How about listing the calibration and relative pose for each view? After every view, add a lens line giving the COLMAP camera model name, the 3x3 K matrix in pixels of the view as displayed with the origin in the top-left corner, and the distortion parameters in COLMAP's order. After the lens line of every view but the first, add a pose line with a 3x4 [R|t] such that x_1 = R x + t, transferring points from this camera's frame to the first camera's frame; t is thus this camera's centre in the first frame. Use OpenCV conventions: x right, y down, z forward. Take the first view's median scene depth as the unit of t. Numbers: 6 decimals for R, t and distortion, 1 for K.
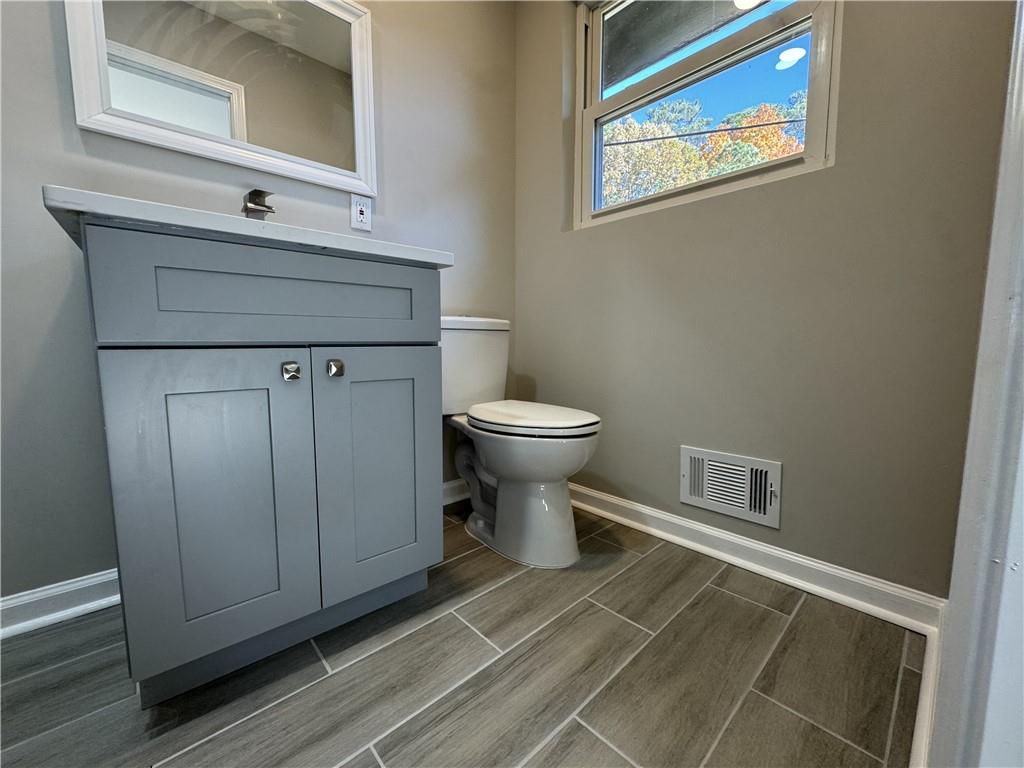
lens RADIAL K [[412.1, 0, 513.3], [0, 412.1, 382.4], [0, 0, 1]] dist [-0.000710, -0.000158]
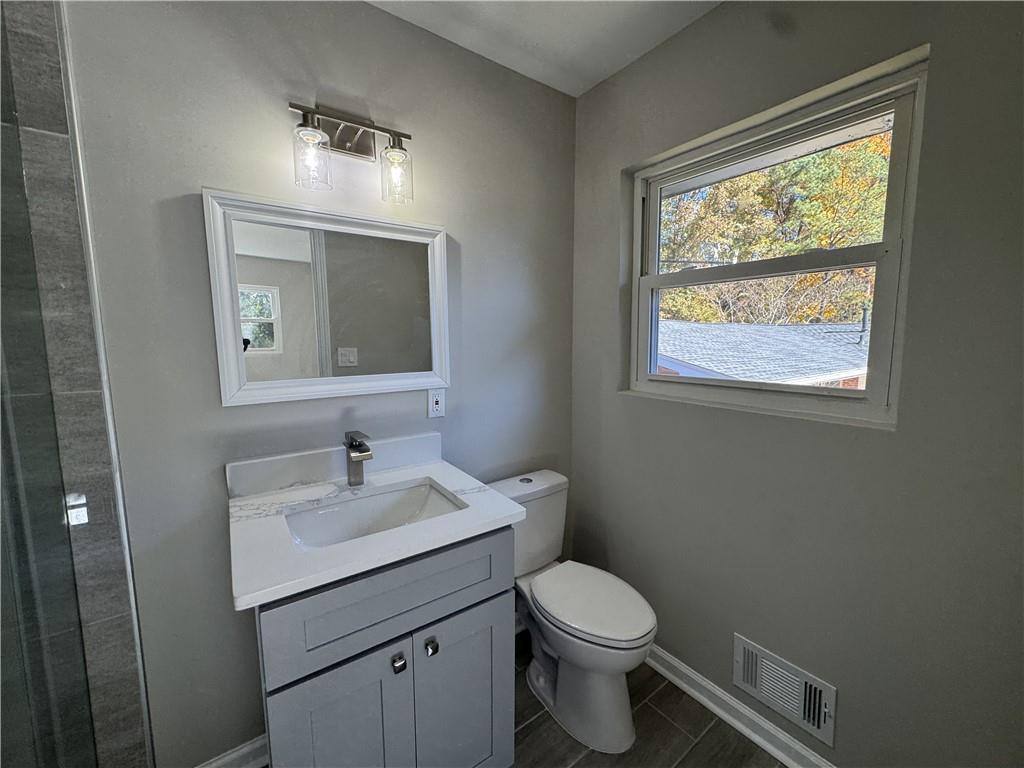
lens RADIAL K [[409.1, 0, 511.7], [0, 409.1, 384.9], [0, 0, 1]] dist [-0.001666, -0.000060]
pose [[0.993768, 0.005146, -0.111348, -0.044780], [-0.002978, 0.999803, 0.019626, -0.508501], [0.111428, -0.019172, 0.993588, -0.085527]]
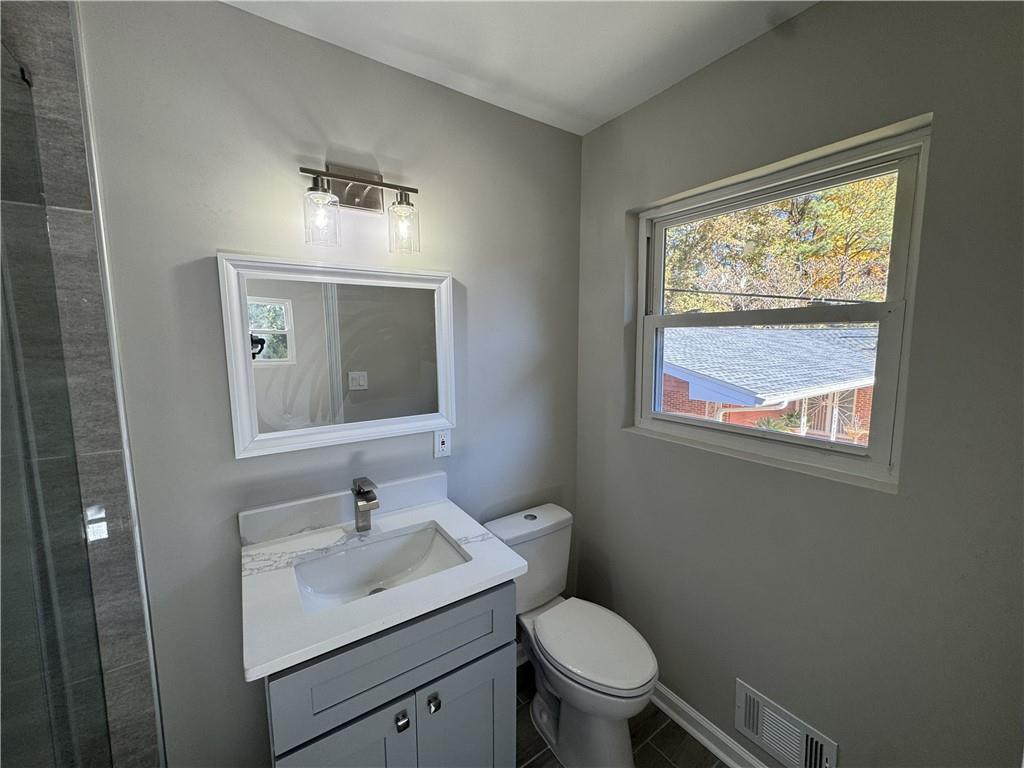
lens RADIAL K [[408.4, 0, 512.0], [0, 408.4, 384.0], [0, 0, 1]] dist [-0.001172, -0.000001]
pose [[0.990735, 0.009055, -0.135509, -0.027507], [-0.006448, 0.999786, 0.019663, -0.630404], [0.135658, -0.018607, 0.990581, -0.098404]]
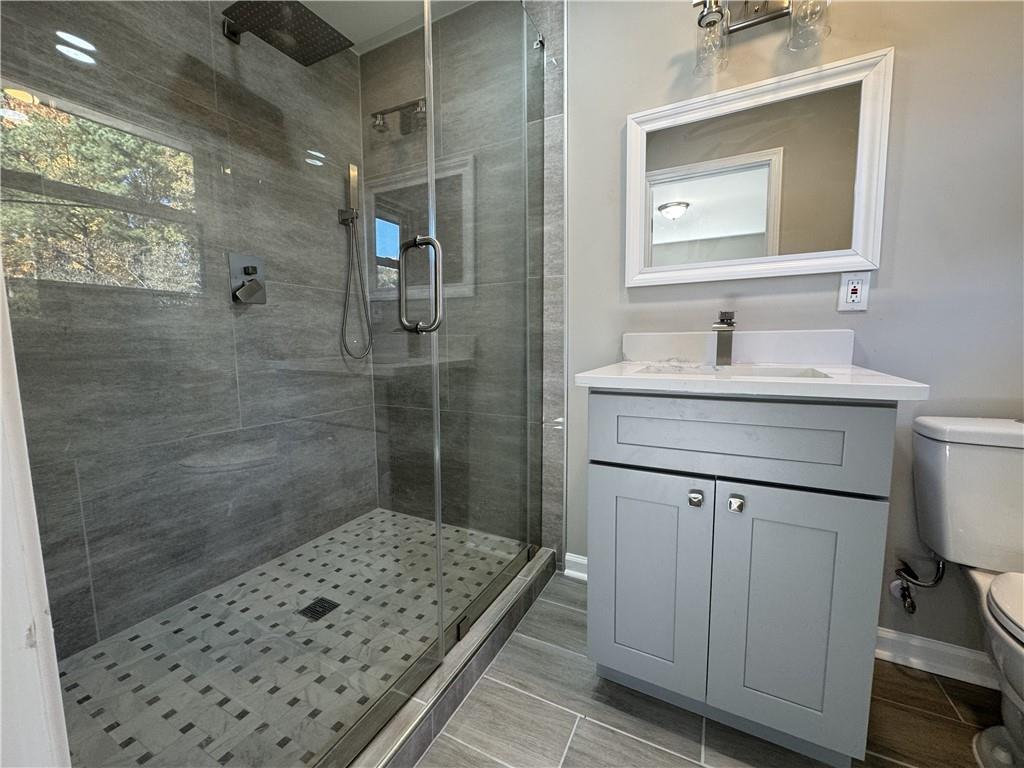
lens RADIAL K [[412.1, 0, 513.3], [0, 412.1, 382.4], [0, 0, 1]] dist [-0.000710, -0.000158]
pose [[0.354764, 0.087965, -0.930809, 0.210080], [-0.079492, 0.994797, 0.063714, -0.231215], [0.931571, 0.051388, 0.359911, 0.031410]]
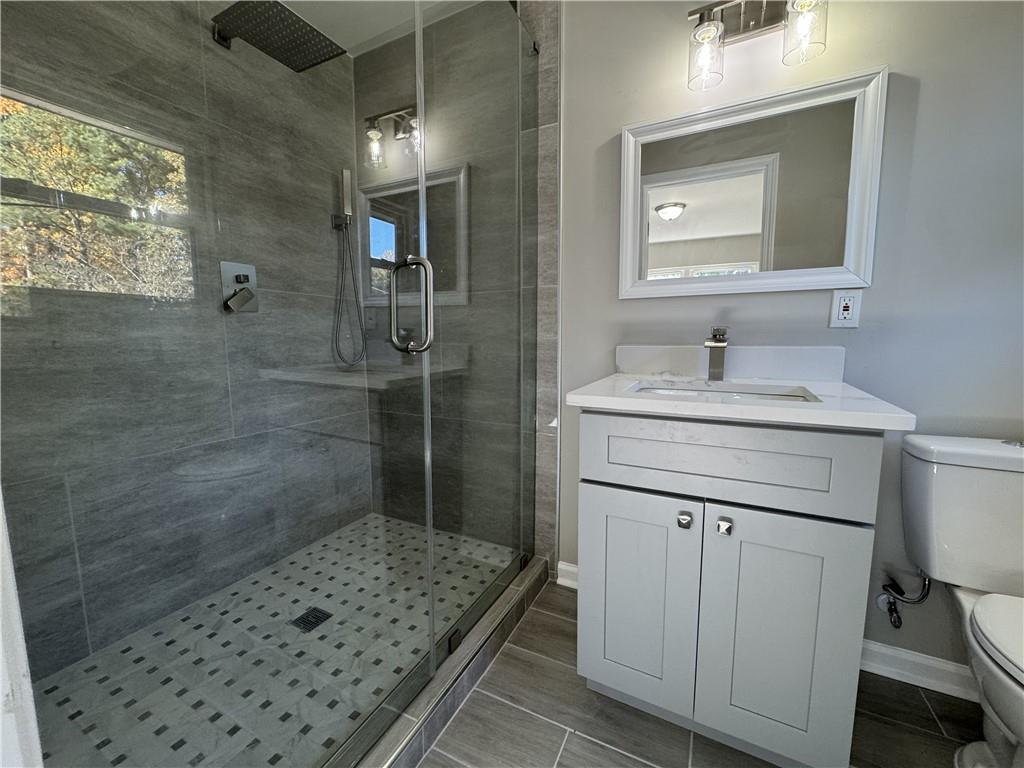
lens RADIAL K [[412.2, 0, 512.8], [0, 412.2, 382.1], [0, 0, 1]] dist [-0.002349, 0.000367]
pose [[0.360071, 0.100517, -0.927494, 0.208938], [-0.083708, 0.993650, 0.075190, -0.277939], [0.929162, 0.050565, 0.366199, 0.039383]]
